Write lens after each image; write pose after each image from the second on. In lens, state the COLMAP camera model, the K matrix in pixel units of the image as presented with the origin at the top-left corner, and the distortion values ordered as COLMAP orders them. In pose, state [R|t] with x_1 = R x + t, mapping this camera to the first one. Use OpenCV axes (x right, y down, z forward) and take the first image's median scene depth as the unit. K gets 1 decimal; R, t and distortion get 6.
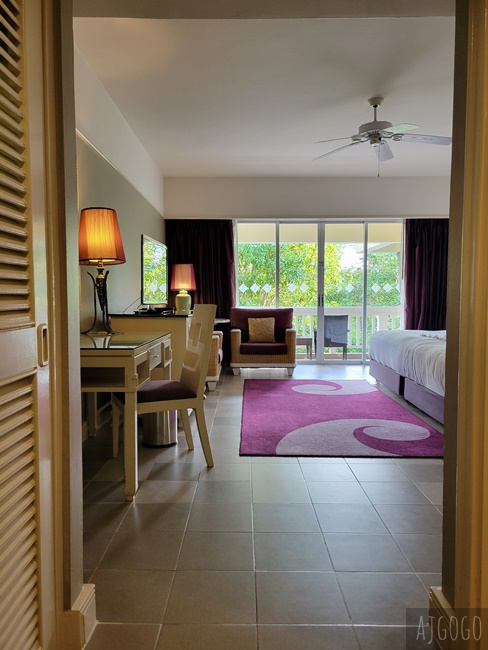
lens RADIAL K [[489.4, 0, 244.0], [0, 489.4, 325.0], [0, 0, 1]] dist [0.051306, -0.050151]
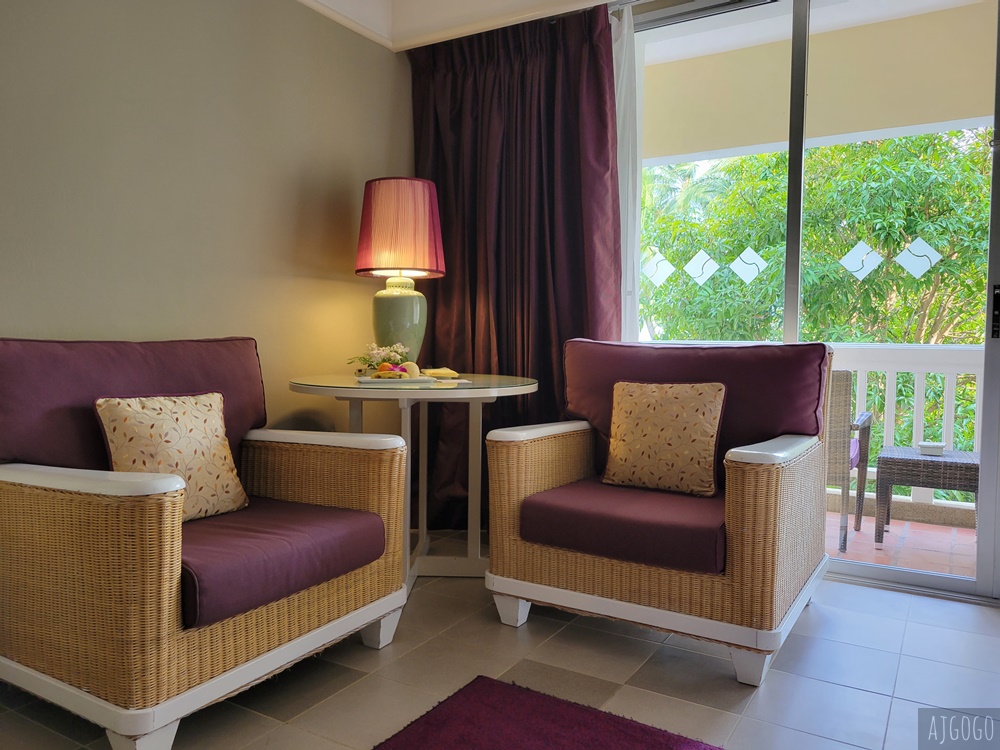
lens RADIAL K [[752.9, 0, 500.0], [0, 752.9, 375.0], [0, 0, 1]] dist [0.051306, -0.050151]
pose [[0.854897, 0.032332, -0.517790, 0.147825], [-0.033695, 0.999409, 0.006773, -0.017502], [0.517703, 0.011657, 0.855481, 0.620758]]
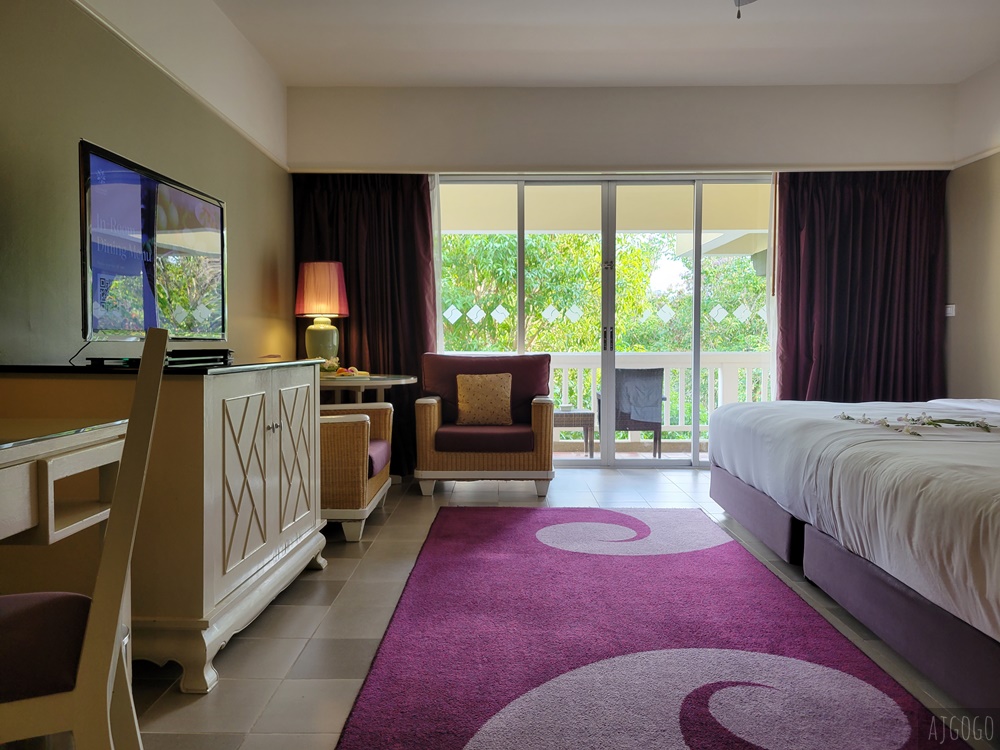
lens RADIAL K [[752.9, 0, 500.0], [0, 752.9, 375.0], [0, 0, 1]] dist [0.051306, -0.050151]
pose [[0.999991, -0.001113, -0.004213, 0.051960], [0.001065, 0.999933, -0.011509, -0.005004], [0.004225, 0.011504, 0.999925, 0.244530]]
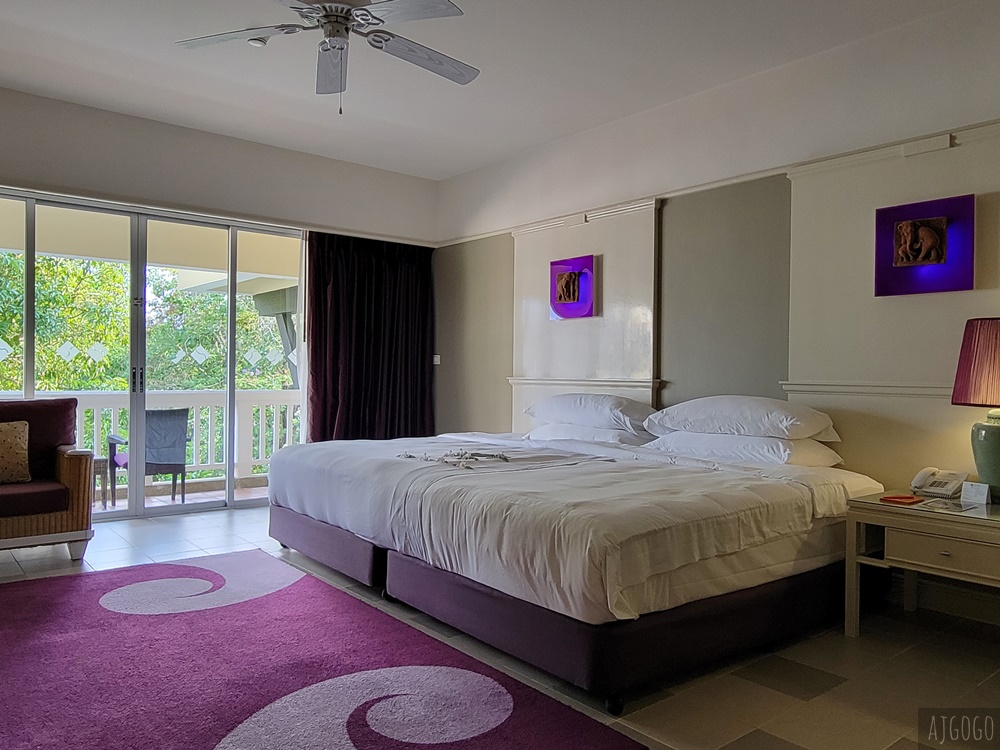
lens RADIAL K [[744.3, 0, 500.0], [0, 744.3, 375.0], [0, 0, 1]] dist [0.001855, 0.000491]
pose [[0.771147, 0.009317, 0.636589, -0.030628], [0.021857, 0.998916, -0.041096, -0.018921], [-0.636282, 0.045605, 0.770108, 0.243683]]
